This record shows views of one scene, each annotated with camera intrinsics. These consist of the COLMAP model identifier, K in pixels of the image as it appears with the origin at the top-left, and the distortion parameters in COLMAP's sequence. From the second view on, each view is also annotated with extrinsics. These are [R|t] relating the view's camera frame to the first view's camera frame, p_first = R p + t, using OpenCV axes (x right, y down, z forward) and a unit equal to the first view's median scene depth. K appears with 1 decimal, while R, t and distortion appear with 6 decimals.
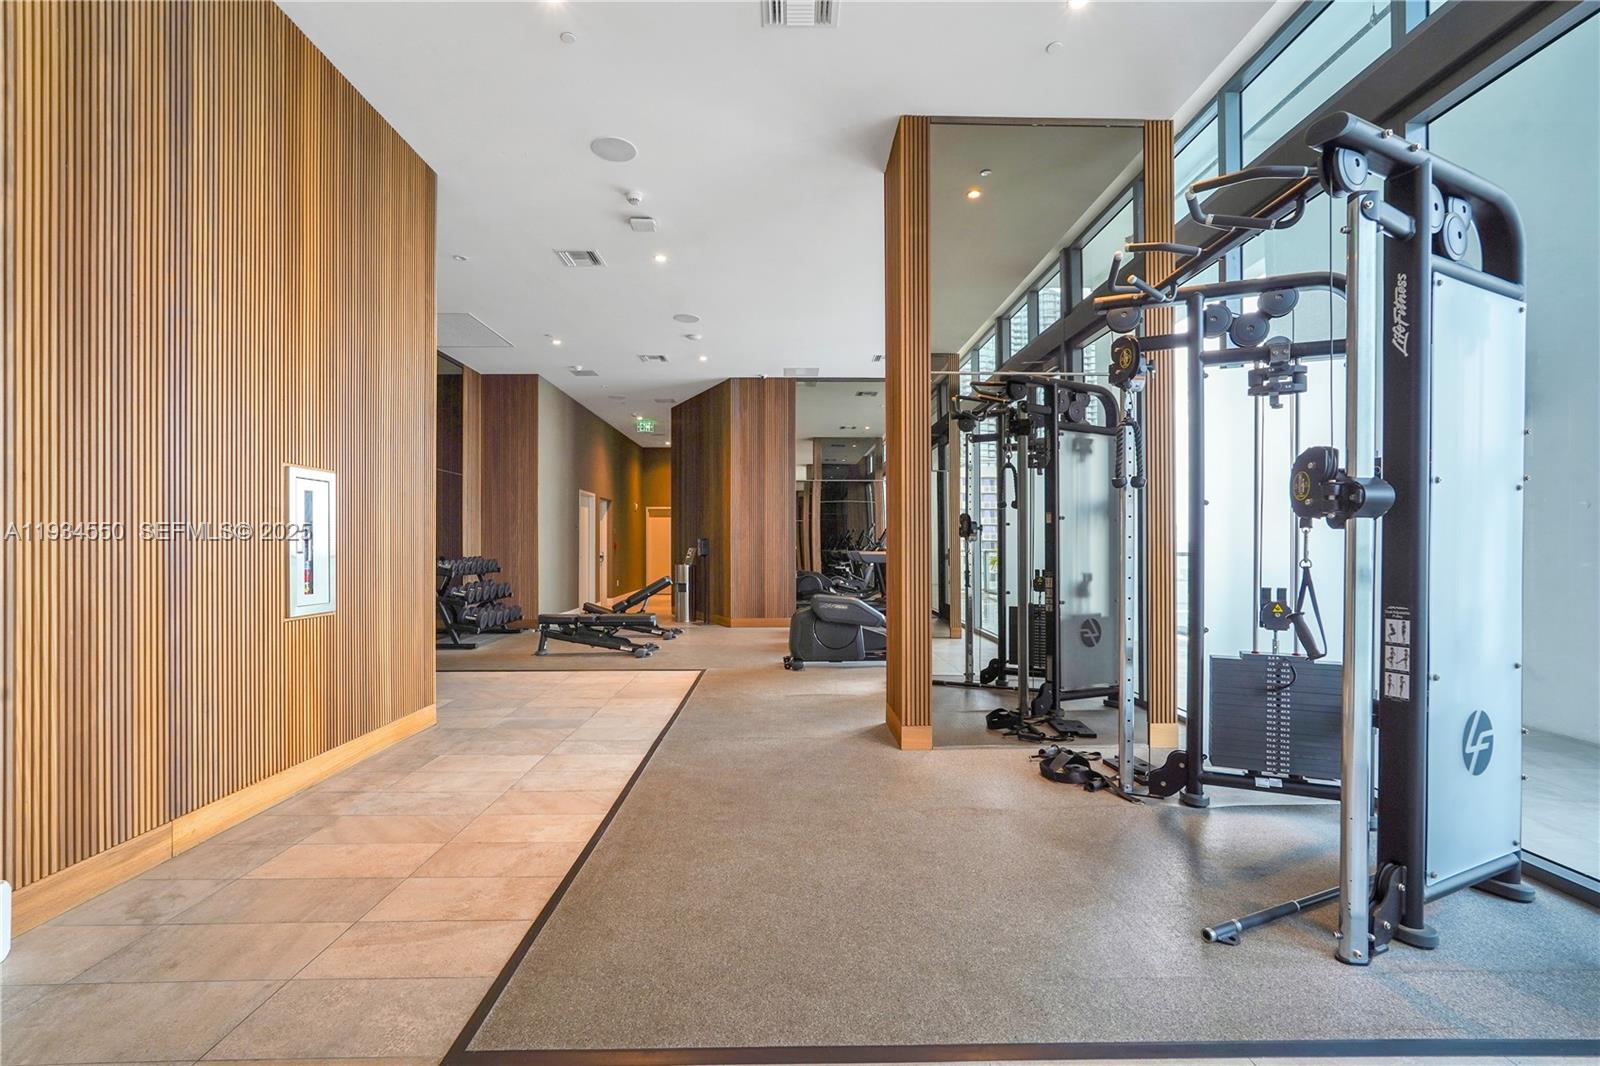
lens RADIAL K [[719.0, 0, 815.6], [0, 719.0, 549.3], [0, 0, 1]] dist [-0.016619, 0.008178]
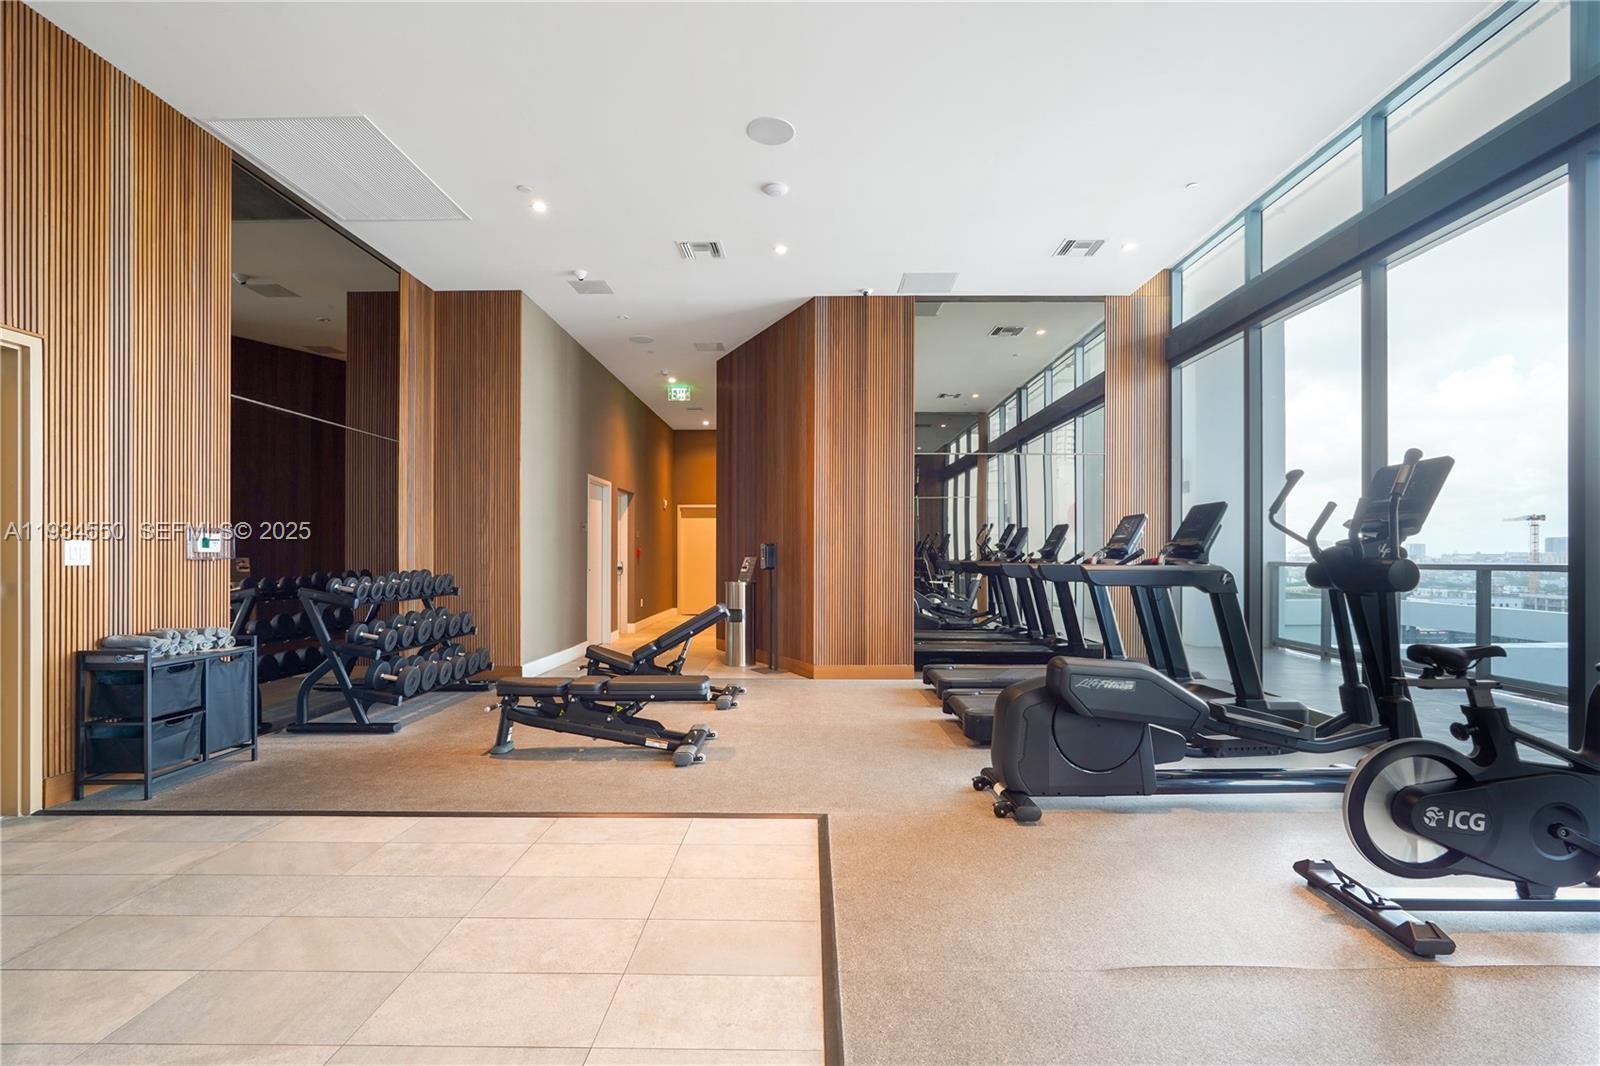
lens RADIAL K [[719.0, 0, 807.2], [0, 719.0, 552.6], [0, 0, 1]] dist [-0.016619, 0.008178]
pose [[0.999104, 0.001681, -0.042280, -0.105322], [-0.002017, 0.999967, -0.007906, -0.001232], [0.042265, 0.007984, 0.999075, 0.381143]]
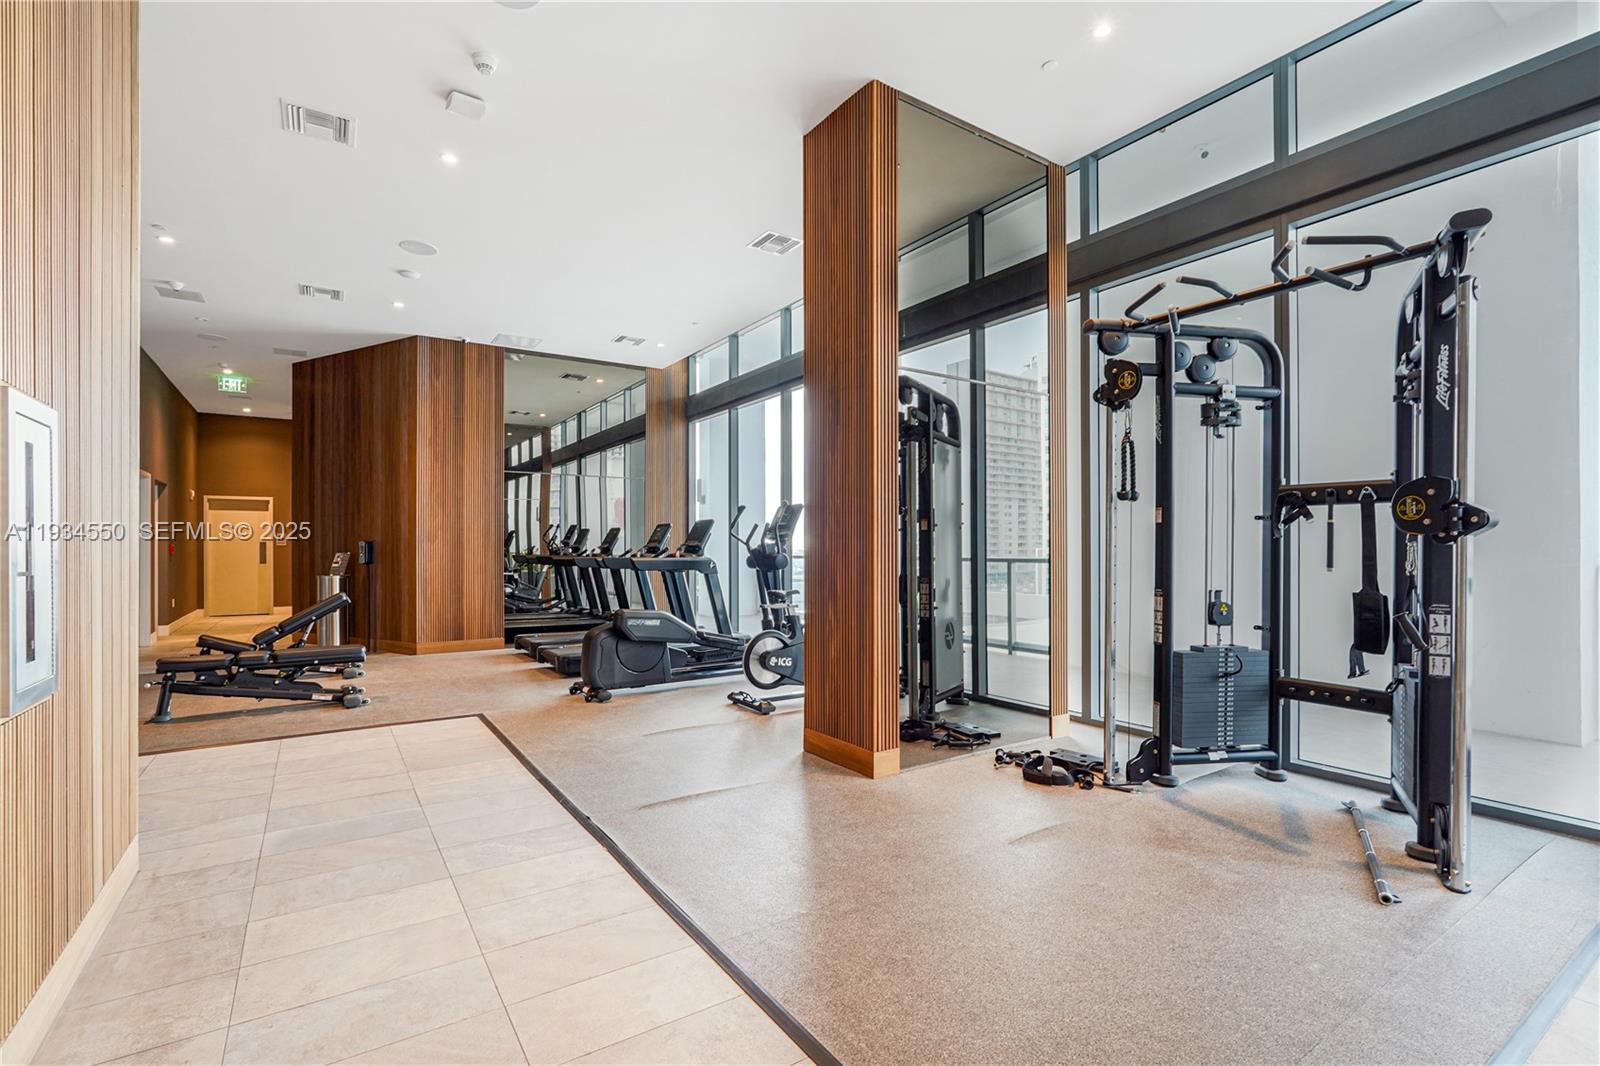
lens RADIAL K [[719.0, 0, 801.7], [0, 719.0, 558.7], [0, 0, 1]] dist [-0.016619, 0.008178]
pose [[0.846276, -0.005948, 0.532711, -0.196065], [0.000761, 0.999950, 0.009956, -0.003658], [-0.532744, -0.008020, 0.846238, 0.124214]]
